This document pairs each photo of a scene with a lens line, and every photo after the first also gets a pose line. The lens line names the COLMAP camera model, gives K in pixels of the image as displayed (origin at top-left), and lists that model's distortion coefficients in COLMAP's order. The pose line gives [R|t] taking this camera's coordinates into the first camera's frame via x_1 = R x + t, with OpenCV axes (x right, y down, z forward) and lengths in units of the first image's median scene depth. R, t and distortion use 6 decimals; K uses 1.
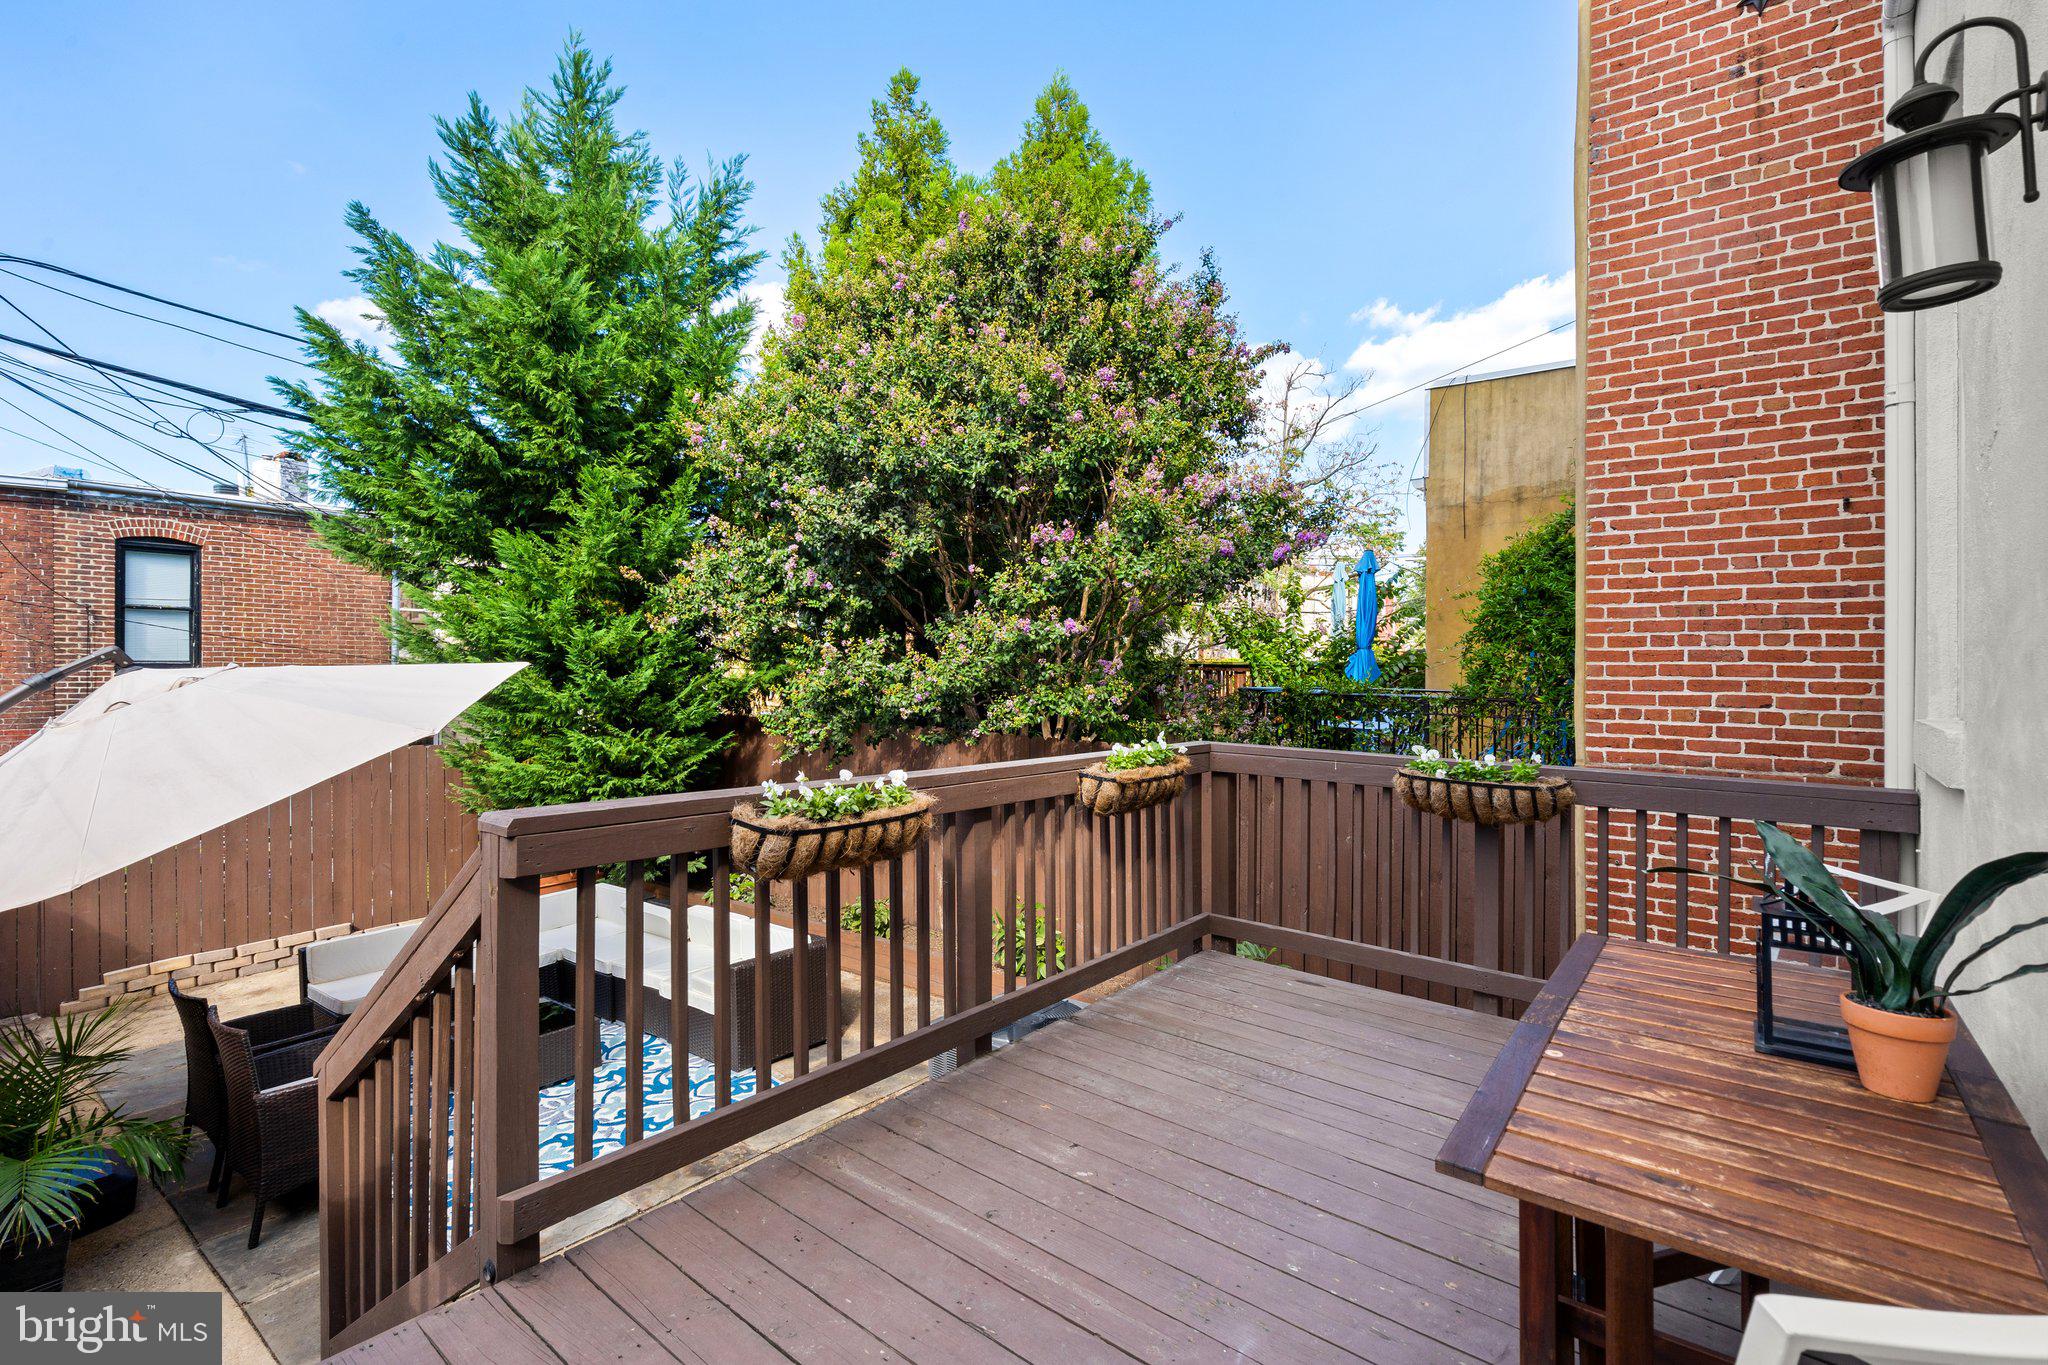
lens RADIAL K [[933.6, 0, 1010.5], [0, 933.6, 669.3], [0, 0, 1]] dist [-0.000800, 0.000136]
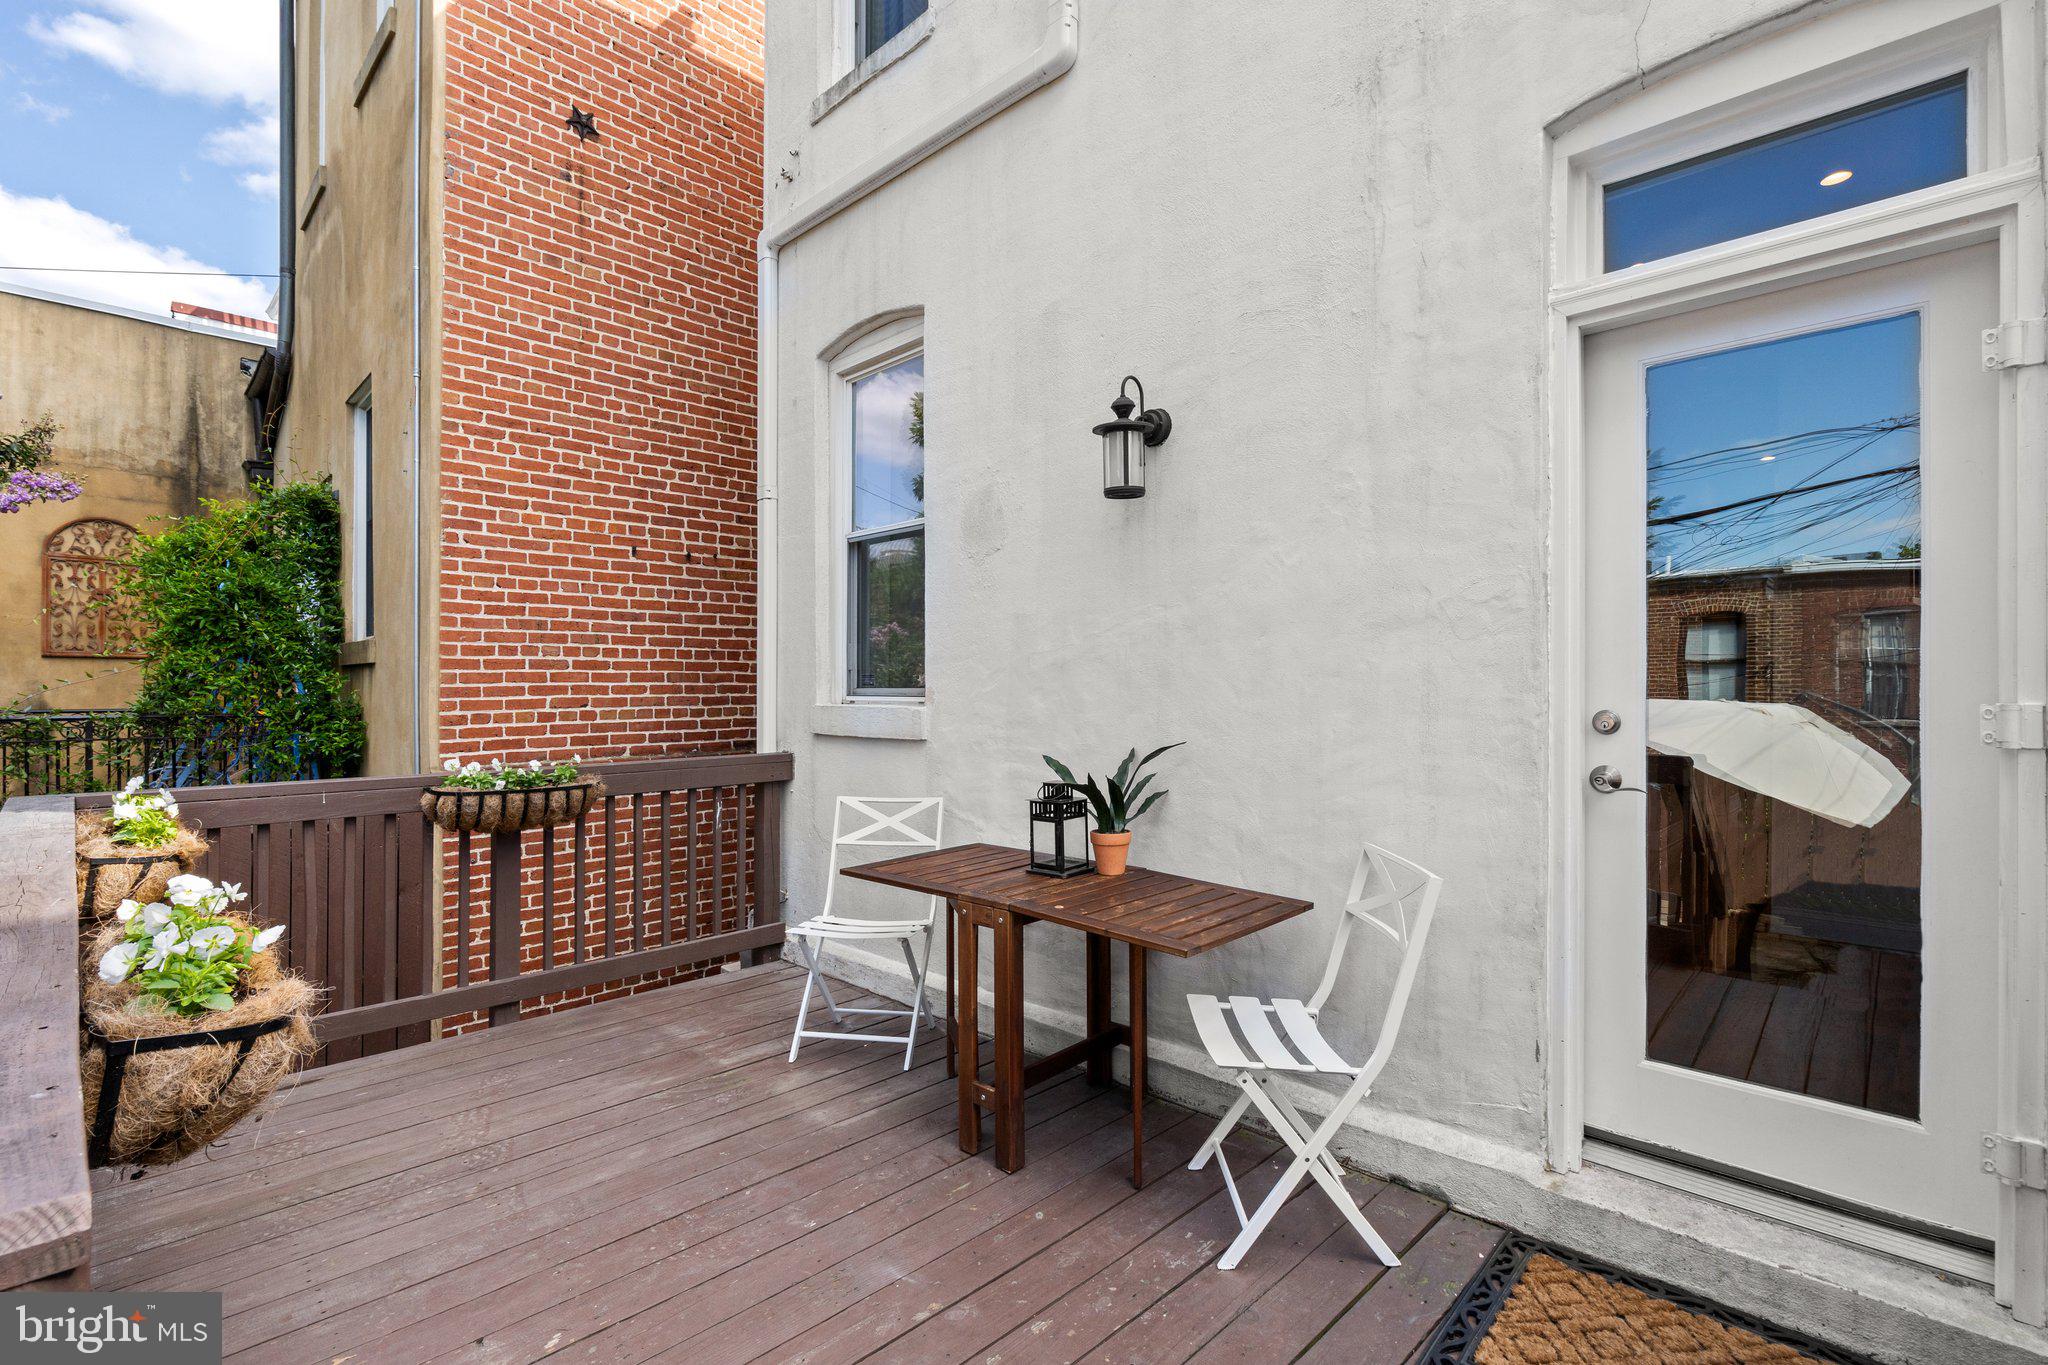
lens RADIAL K [[933.6, 0, 1012.7], [0, 933.6, 680.6], [0, 0, 1]] dist [-0.000800, 0.000136]
pose [[0.112897, -0.009200, 0.993564, -0.341123], [0.007411, 0.999937, 0.008417, 0.000153], [-0.993579, 0.006413, 0.112958, 0.293416]]
